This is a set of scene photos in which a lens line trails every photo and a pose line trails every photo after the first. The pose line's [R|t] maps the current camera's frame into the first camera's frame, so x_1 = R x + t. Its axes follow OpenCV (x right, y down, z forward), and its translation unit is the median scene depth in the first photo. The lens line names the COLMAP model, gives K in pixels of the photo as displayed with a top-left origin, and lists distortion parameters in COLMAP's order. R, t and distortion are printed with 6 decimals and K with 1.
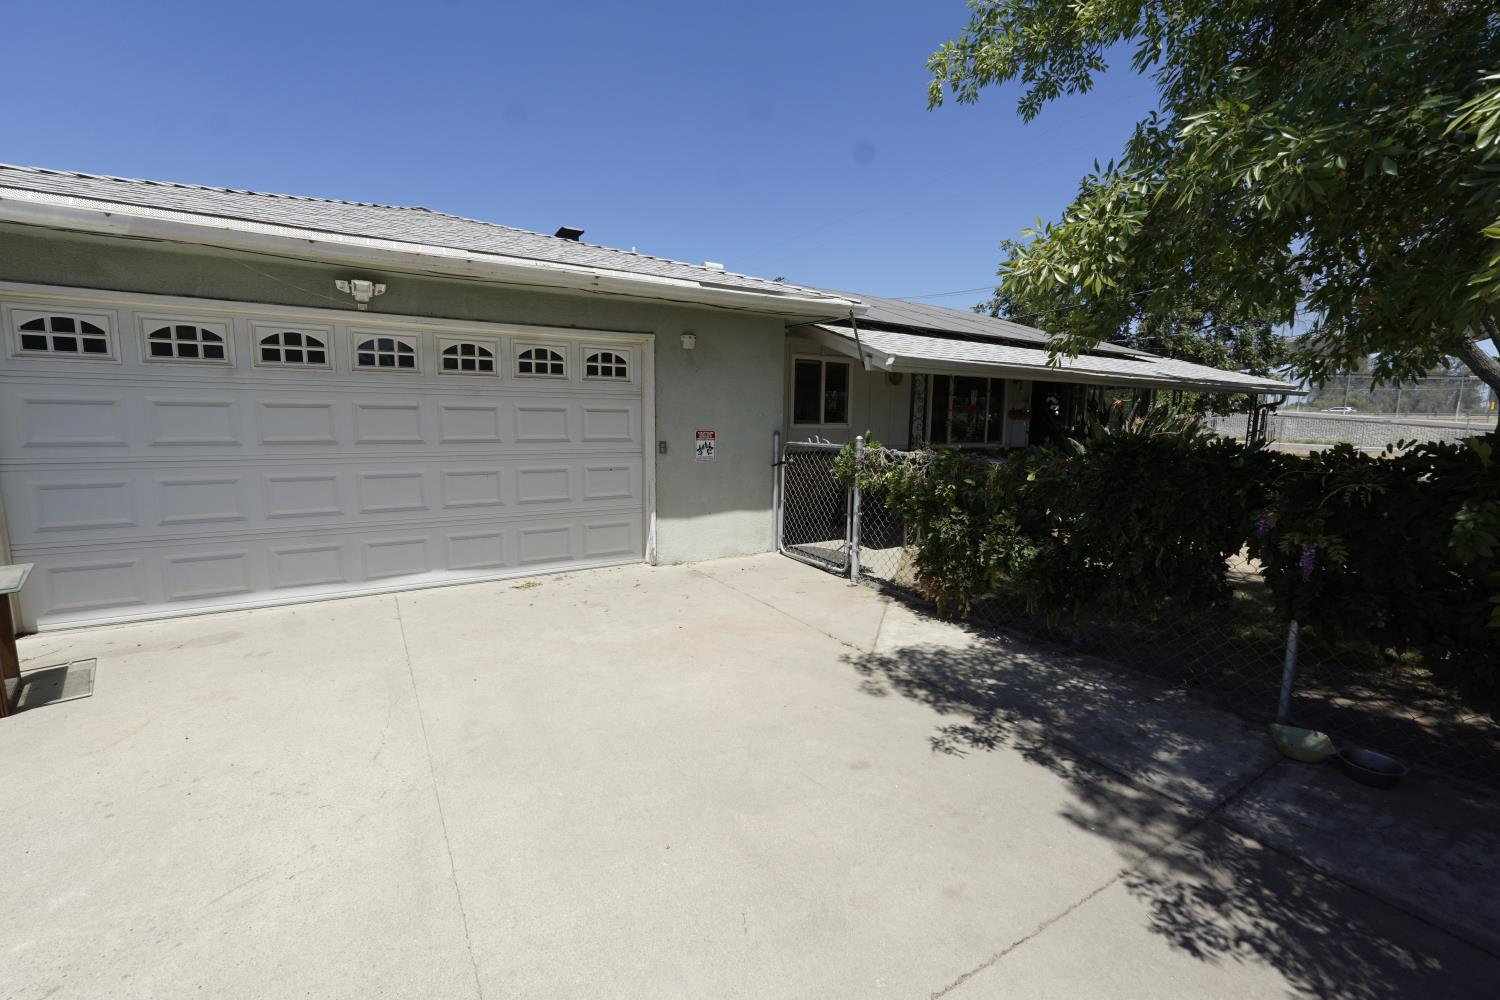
lens RADIAL K [[633.6, 0, 747.4], [0, 633.6, 501.7], [0, 0, 1]] dist [-0.012055, 0.004110]
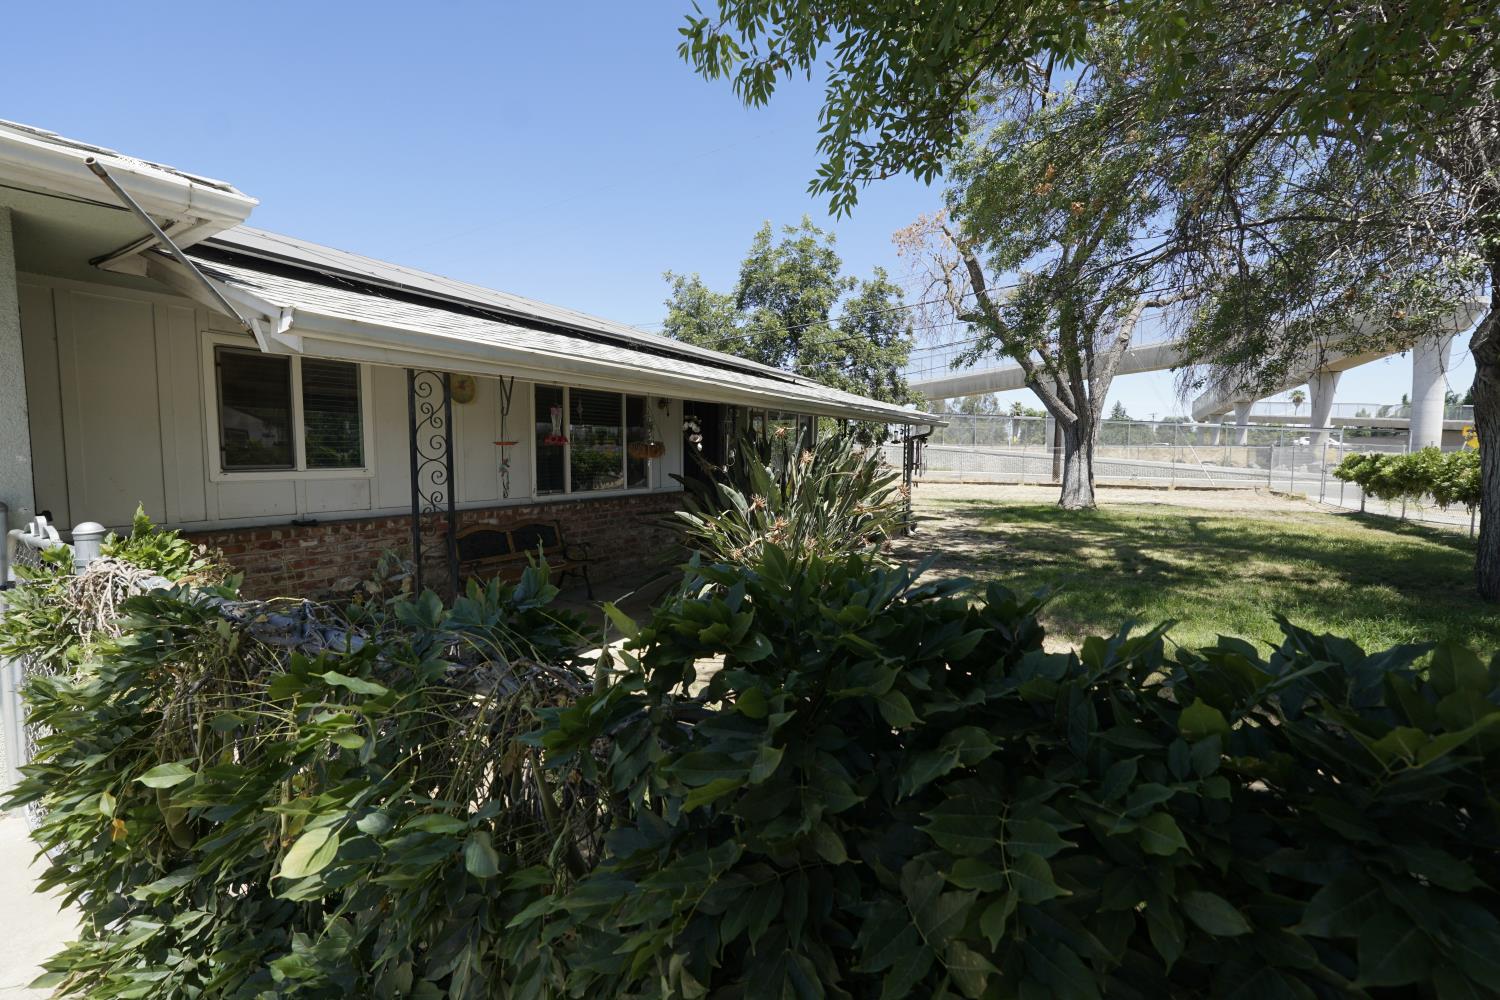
lens RADIAL K [[633.6, 0, 738.3], [0, 633.6, 498.2], [0, 0, 1]] dist [-0.012055, 0.004110]
pose [[0.897955, -0.040686, 0.438202, 0.156507], [0.065968, 0.996911, -0.042618, -0.037677], [-0.435114, 0.067177, 0.897866, 0.263440]]
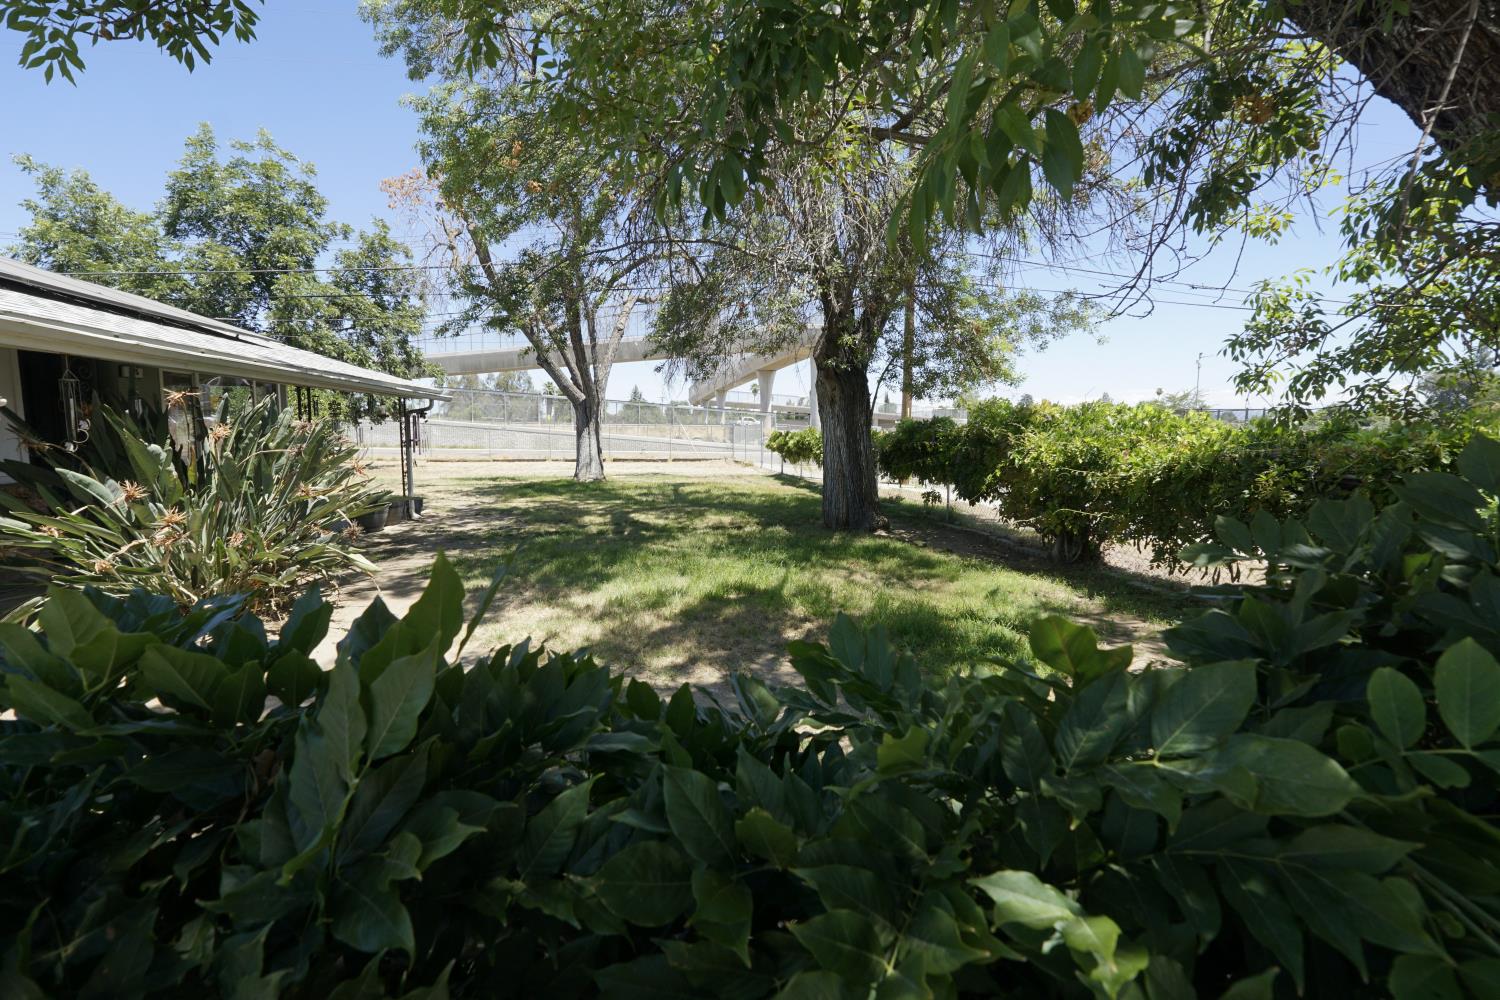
lens RADIAL K [[633.6, 0, 739.5], [0, 633.6, 499.3], [0, 0, 1]] dist [-0.012055, 0.004110]
pose [[0.403721, -0.105797, 0.908744, 0.194559], [0.120945, 0.990745, 0.061612, -0.031338], [-0.906852, 0.085034, 0.412781, 0.238373]]
